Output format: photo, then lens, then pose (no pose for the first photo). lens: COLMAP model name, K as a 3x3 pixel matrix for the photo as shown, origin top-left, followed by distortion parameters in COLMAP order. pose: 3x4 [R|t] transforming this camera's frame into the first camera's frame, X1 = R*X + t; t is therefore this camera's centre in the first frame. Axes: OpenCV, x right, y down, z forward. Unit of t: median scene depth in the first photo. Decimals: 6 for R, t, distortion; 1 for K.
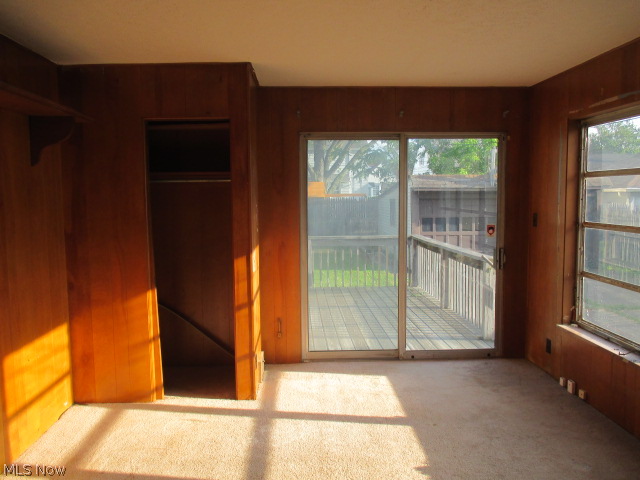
lens RADIAL K [[532.2, 0, 320.0], [0, 532.2, 240.0], [0, 0, 1]] dist [-0.019444, 0.006430]
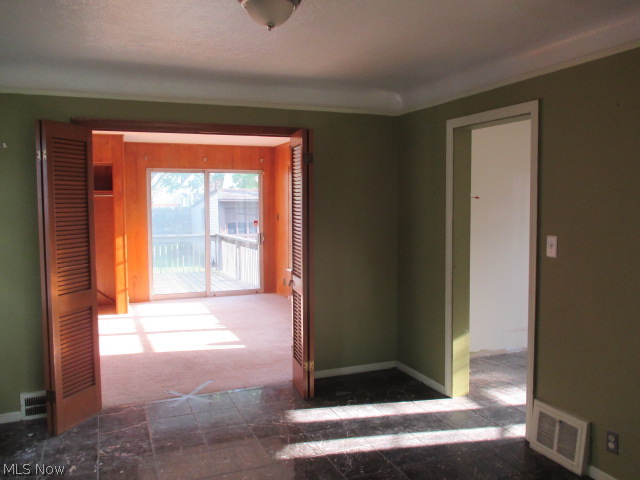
lens RADIAL K [[532.2, 0, 320.0], [0, 532.2, 240.0], [0, 0, 1]] dist [-0.019444, 0.006430]
pose [[0.939997, -0.018210, 0.340696, -0.066561], [0.024788, 0.999581, -0.014962, 0.049123], [-0.340281, 0.022509, 0.940054, -0.546439]]
